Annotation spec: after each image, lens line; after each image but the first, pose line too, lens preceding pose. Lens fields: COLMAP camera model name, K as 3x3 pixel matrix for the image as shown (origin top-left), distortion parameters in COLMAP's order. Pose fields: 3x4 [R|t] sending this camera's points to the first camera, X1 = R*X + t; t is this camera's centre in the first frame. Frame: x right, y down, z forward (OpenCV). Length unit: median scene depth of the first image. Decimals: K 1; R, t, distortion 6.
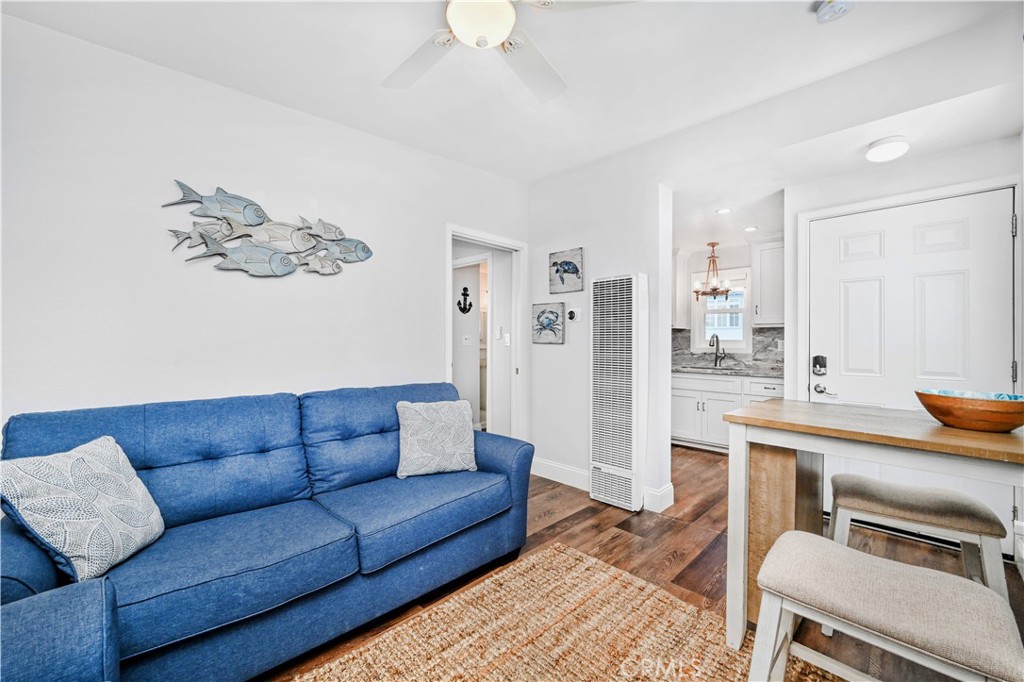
lens RADIAL K [[406.7, 0, 515.5], [0, 406.7, 338.7], [0, 0, 1]] dist [0.002035, 0.000400]
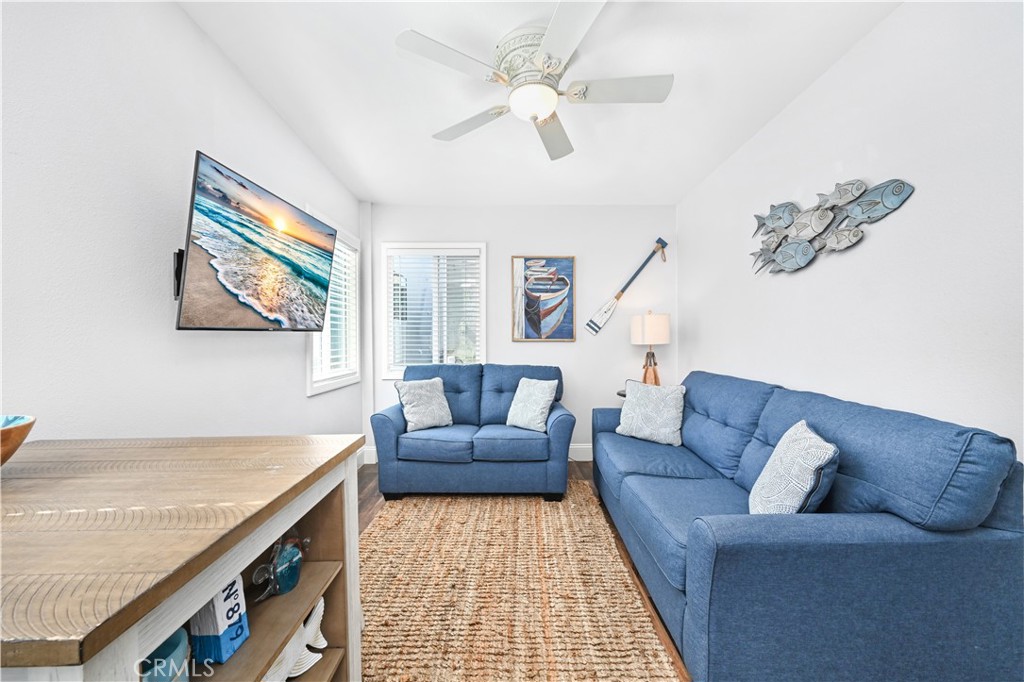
lens RADIAL K [[406.7, 0, 515.5], [0, 406.7, 338.7], [0, 0, 1]] dist [0.002035, 0.000400]
pose [[-0.696125, 0.008317, -0.717873, 0.577836], [0.008244, 0.999960, 0.003591, 0.006483], [0.717873, -0.003418, -0.696165, 1.160126]]
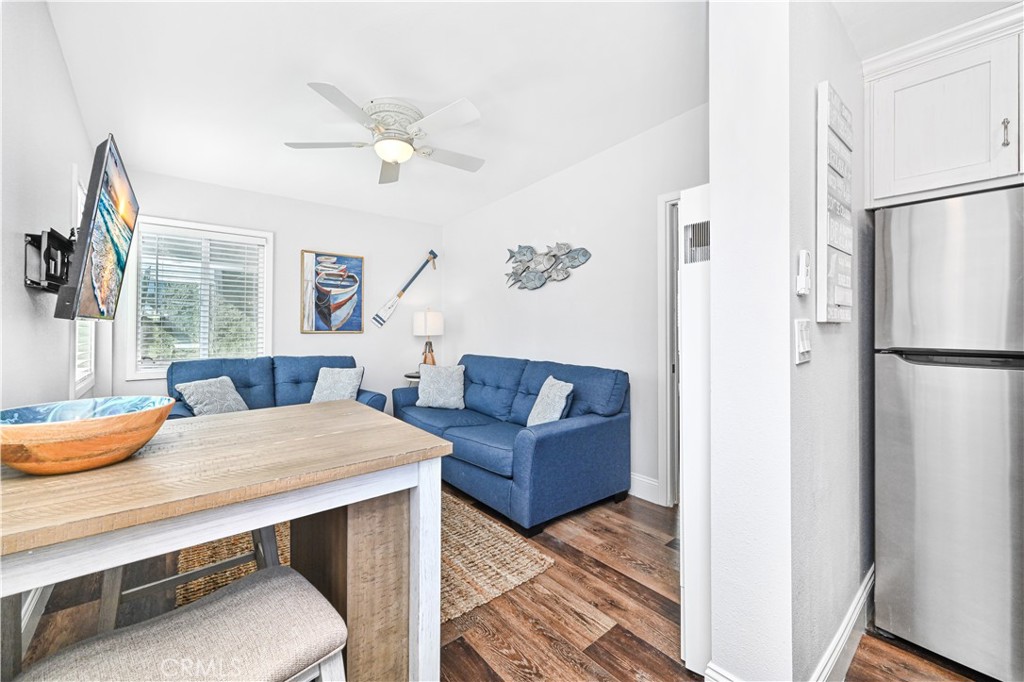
lens RADIAL K [[410.1, 0, 514.2], [0, 410.1, 324.5], [0, 0, 1]] dist [0.000329, 0.000095]
pose [[-0.084230, -0.008503, -0.996410, 1.012853], [0.004848, 0.999948, -0.008943, 0.005541], [0.996435, -0.005584, -0.084184, 1.019924]]
